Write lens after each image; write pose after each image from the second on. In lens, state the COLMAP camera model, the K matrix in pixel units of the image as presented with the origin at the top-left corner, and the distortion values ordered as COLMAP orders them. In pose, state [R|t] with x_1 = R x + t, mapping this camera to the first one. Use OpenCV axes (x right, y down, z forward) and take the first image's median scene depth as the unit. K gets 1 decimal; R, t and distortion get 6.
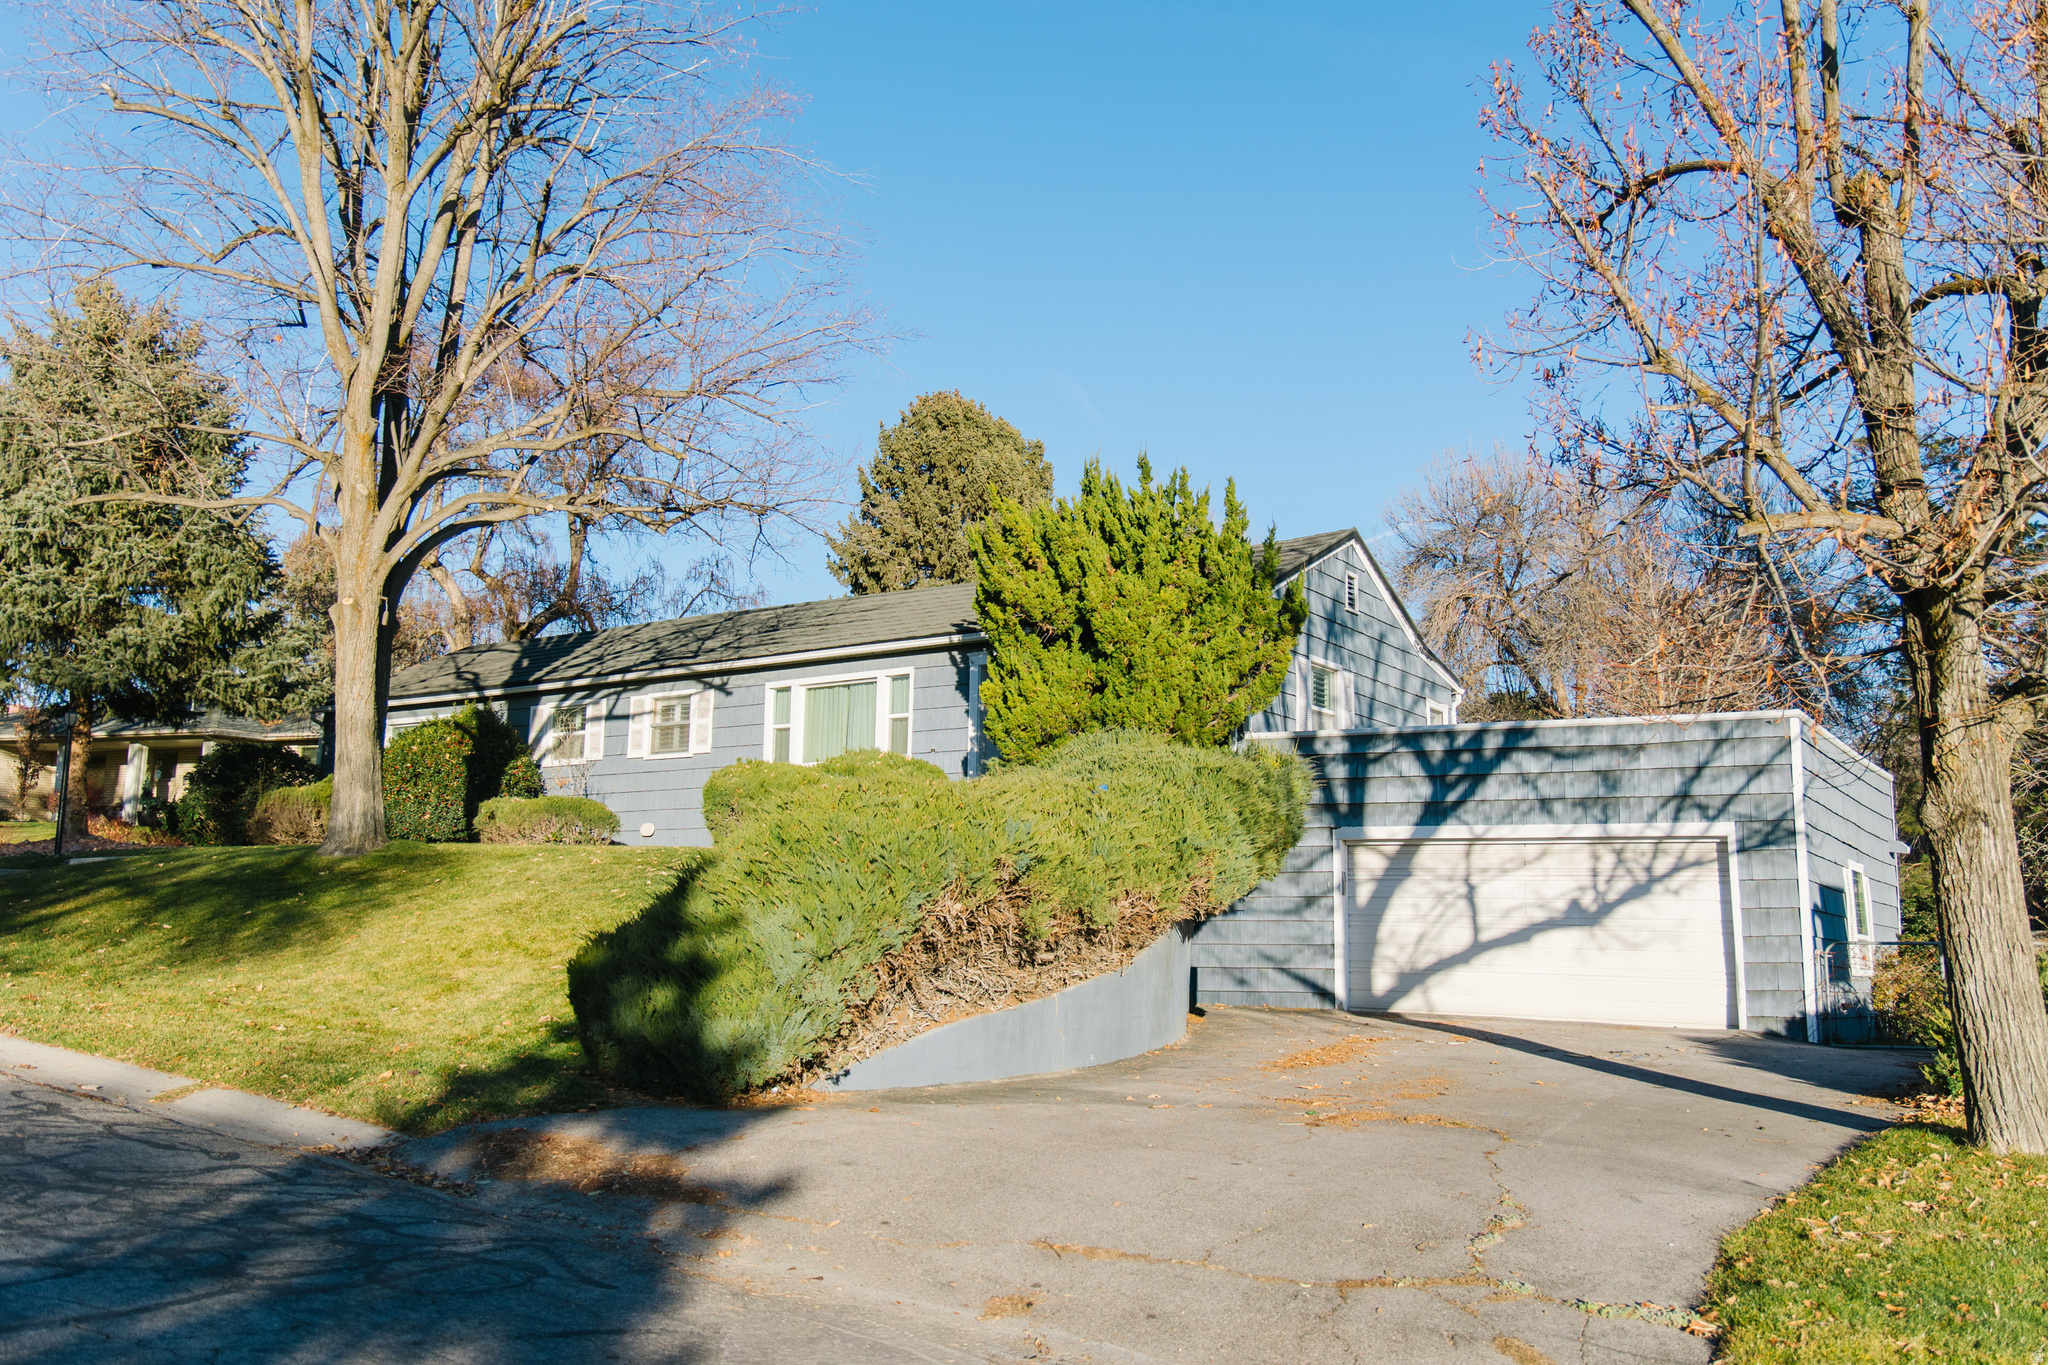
lens RADIAL K [[1771.8, 0, 1019.7], [0, 1771.8, 600.5], [0, 0, 1]] dist [-0.186315, 0.198210]
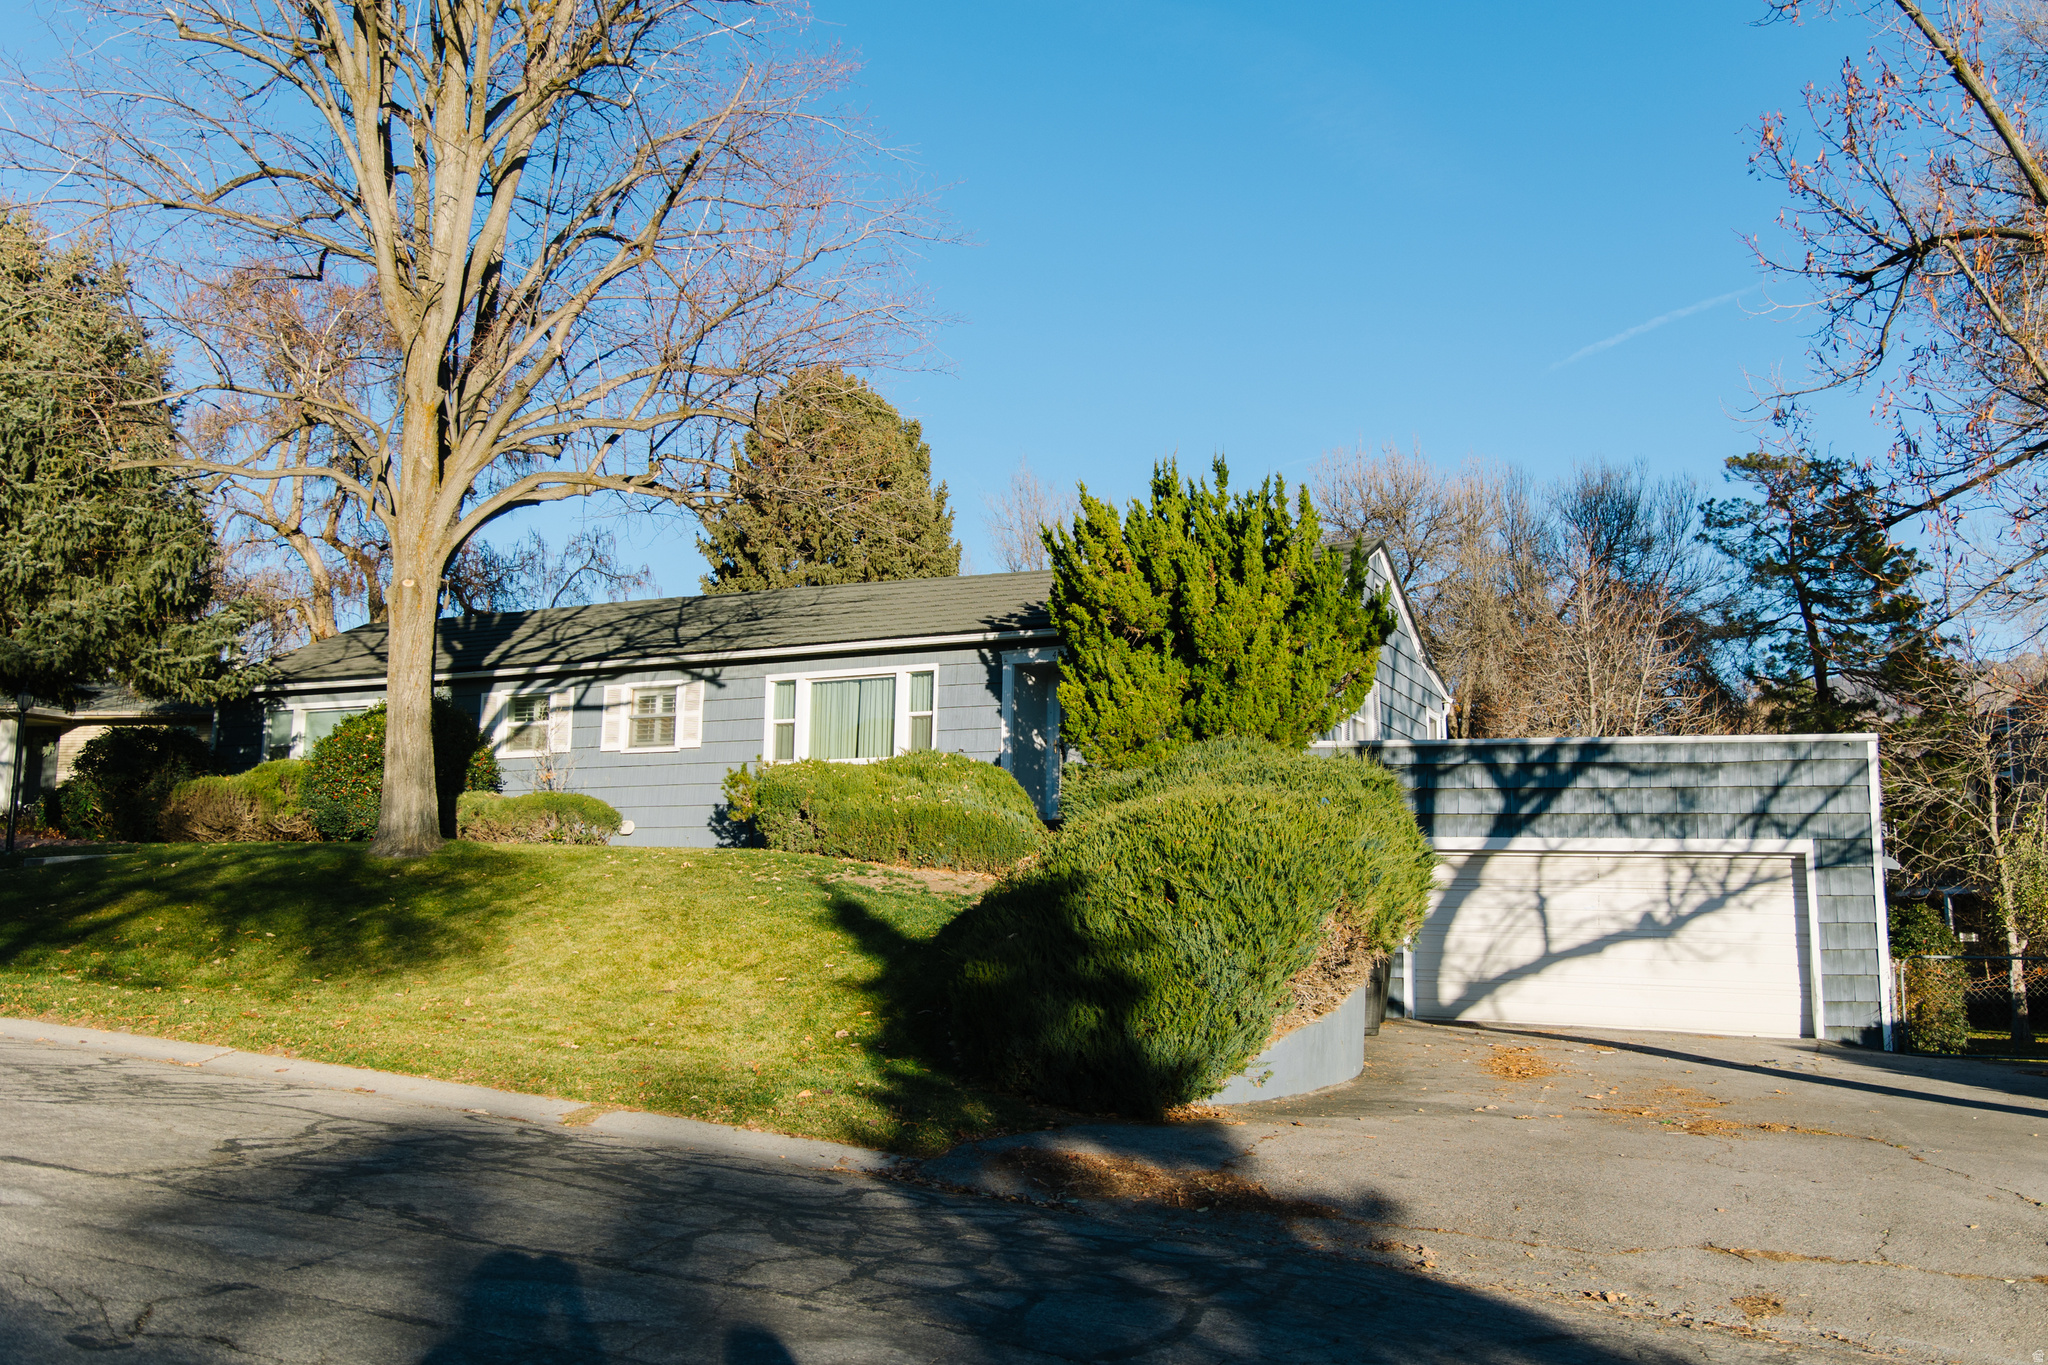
lens RADIAL K [[1868.4, 0, 1027.7], [0, 1868.4, 653.1], [0, 0, 1]] dist [-0.171605, 0.164091]
pose [[0.990476, 0.026484, 0.135114, -0.184620], [-0.031567, 0.998867, 0.035619, -0.007414], [-0.134017, -0.039545, 0.990190, -0.016767]]
